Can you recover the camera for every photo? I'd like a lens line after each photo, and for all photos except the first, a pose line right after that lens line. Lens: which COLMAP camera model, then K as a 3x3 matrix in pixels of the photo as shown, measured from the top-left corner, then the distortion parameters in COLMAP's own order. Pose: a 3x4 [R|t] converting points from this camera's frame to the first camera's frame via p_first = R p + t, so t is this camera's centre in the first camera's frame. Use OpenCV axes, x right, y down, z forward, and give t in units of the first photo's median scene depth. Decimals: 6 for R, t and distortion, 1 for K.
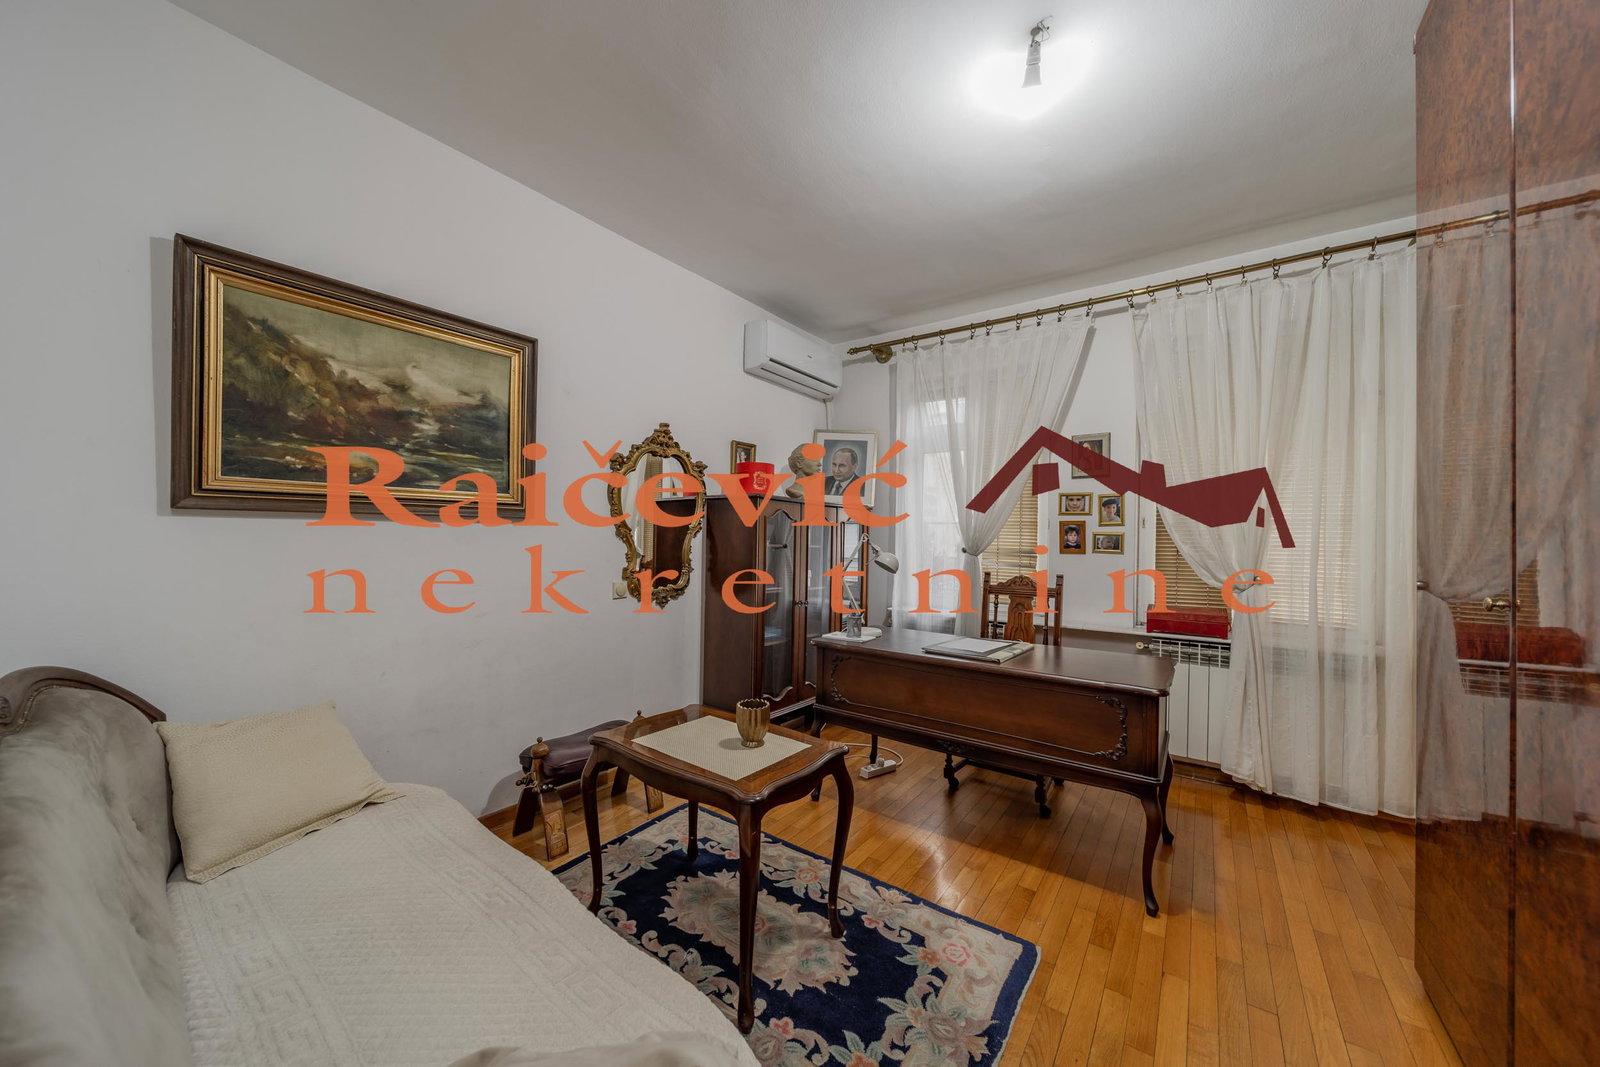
lens RADIAL K [[575.7, 0, 792.9], [0, 575.7, 526.2], [0, 0, 1]] dist [0.000272, -0.000001]
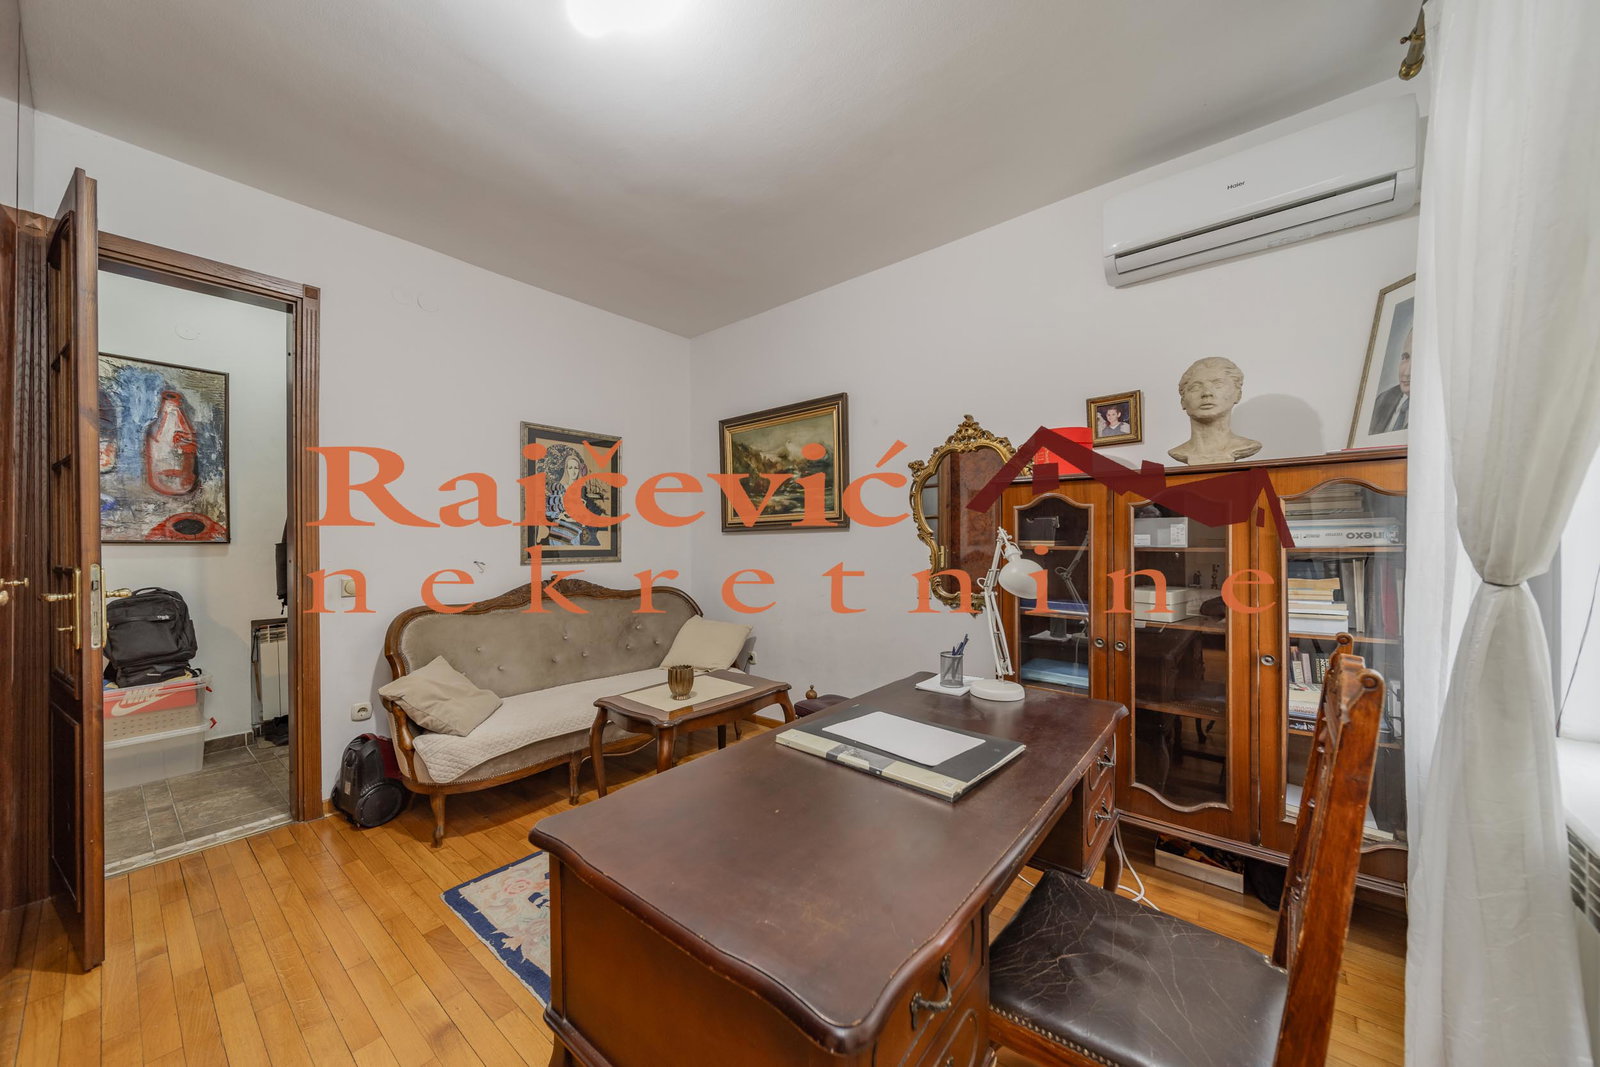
lens RADIAL K [[560.6, 0, 795.7], [0, 560.6, 539.7], [0, 0, 1]] dist [-0.000361, -0.000070]
pose [[-0.060008, -0.019419, -0.998009, 1.054154], [0.028996, 0.999355, -0.021188, 0.048788], [0.997777, -0.030209, -0.059406, 1.190785]]
